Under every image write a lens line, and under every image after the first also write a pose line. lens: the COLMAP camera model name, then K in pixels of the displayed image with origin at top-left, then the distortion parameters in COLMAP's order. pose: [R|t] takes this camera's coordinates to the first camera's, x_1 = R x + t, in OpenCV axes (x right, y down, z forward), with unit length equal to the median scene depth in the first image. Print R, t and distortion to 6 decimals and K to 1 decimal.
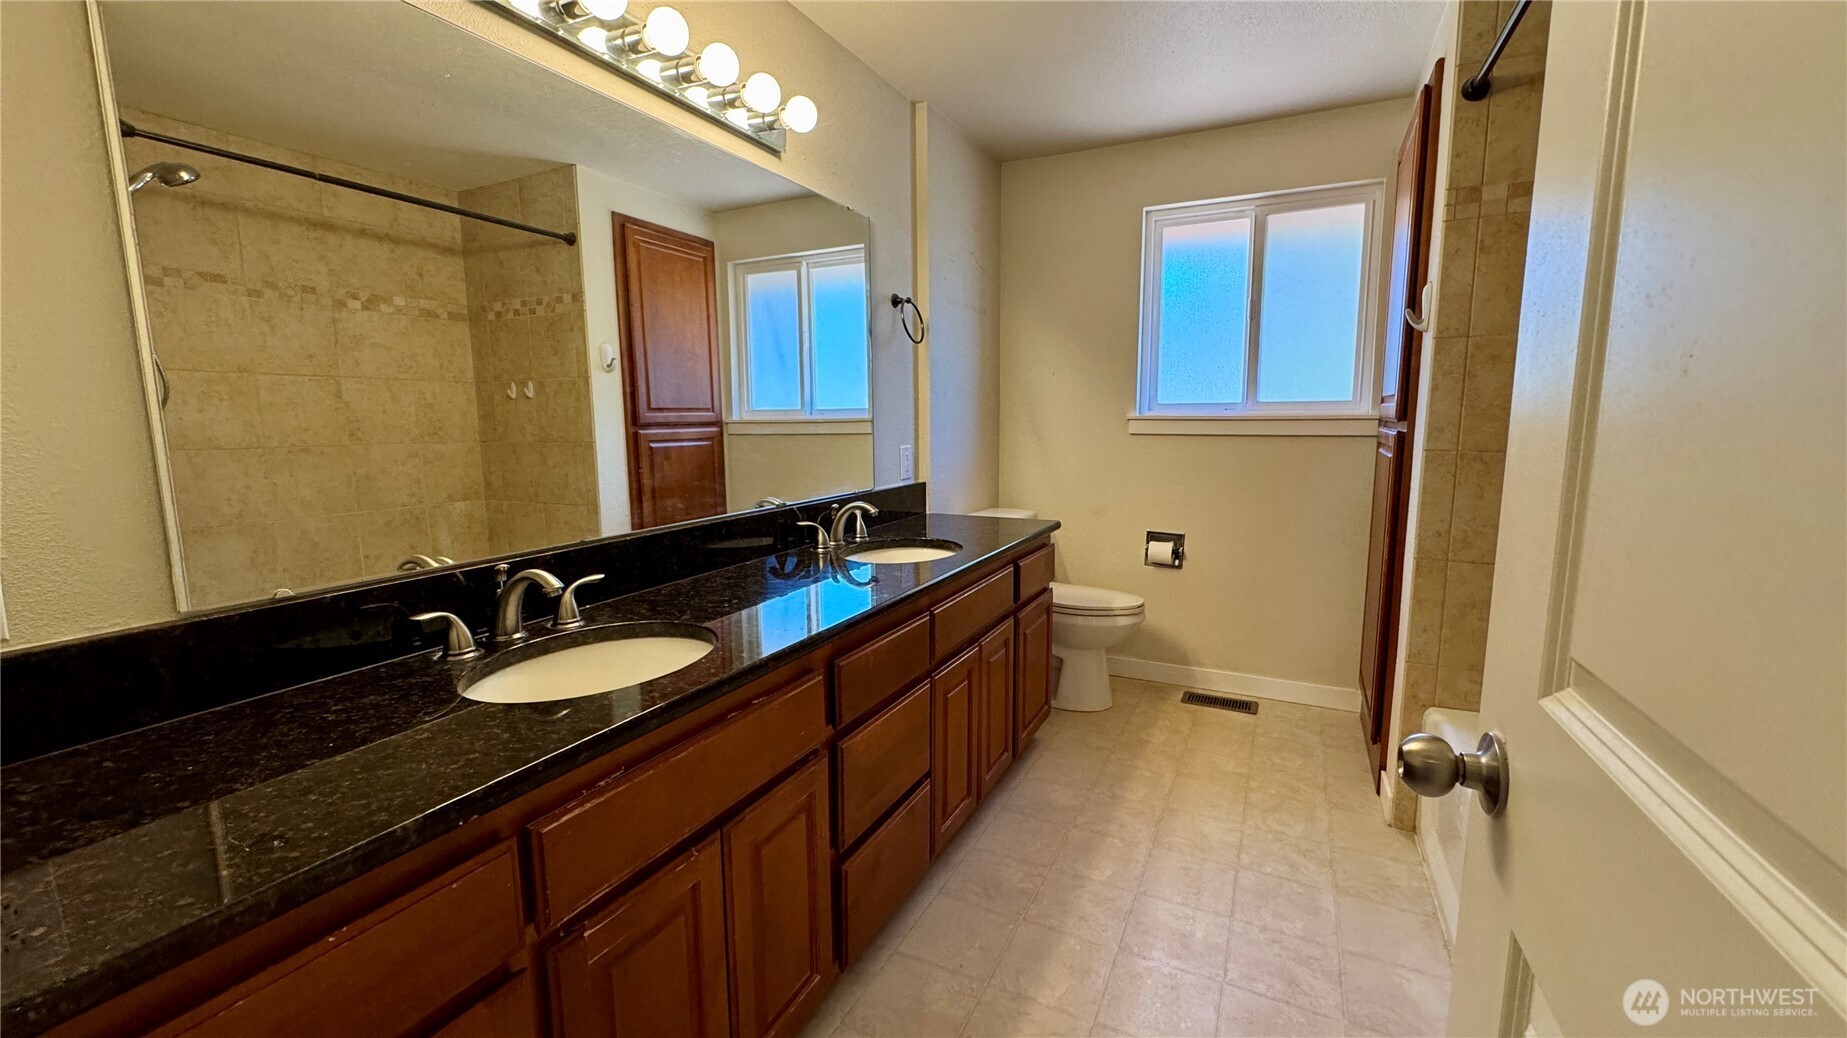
lens RADIAL K [[738.9, 0, 922.8], [0, 738.9, 519.9], [0, 0, 1]] dist [-0.004403, 0.000239]
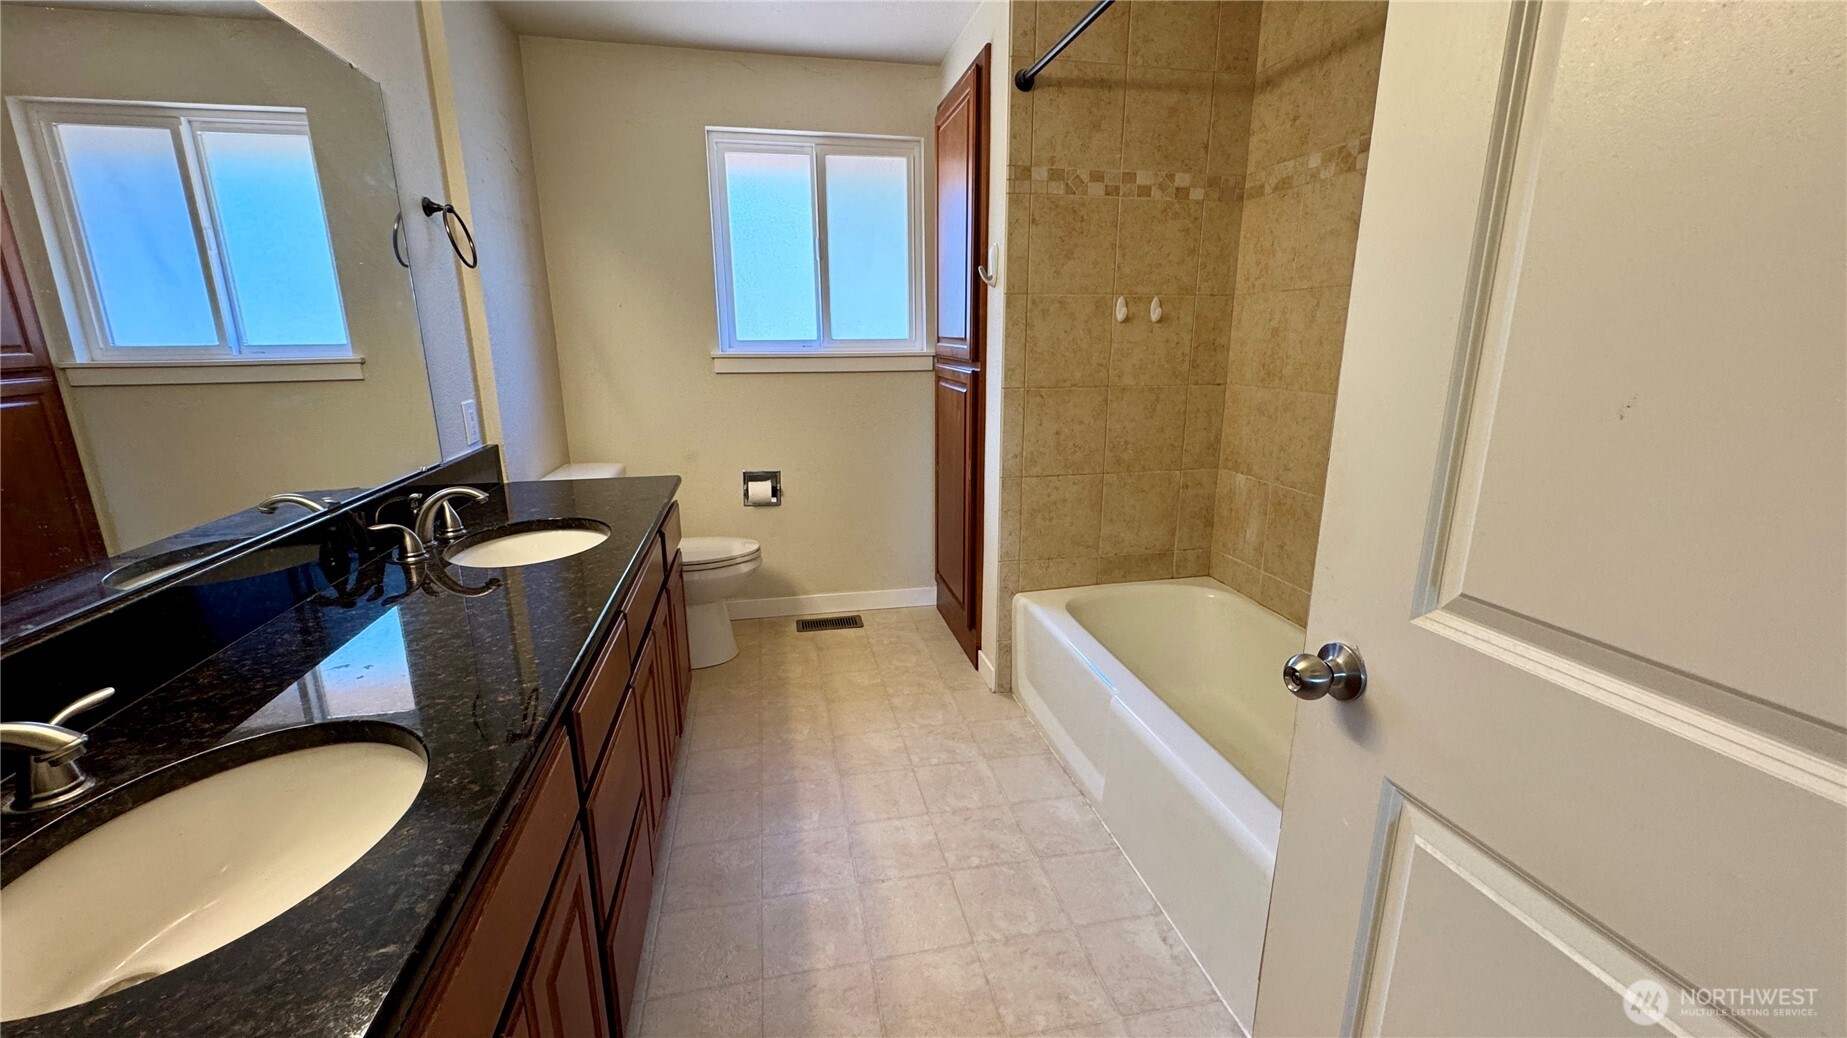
lens RADIAL K [[738.9, 0, 925.2], [0, 738.9, 520.0], [0, 0, 1]] dist [-0.004403, 0.000239]
pose [[0.783226, -0.149480, 0.603500, -0.125750], [0.085008, 0.987299, 0.134219, -0.037546], [-0.615898, -0.053821, 0.785986, 0.079719]]
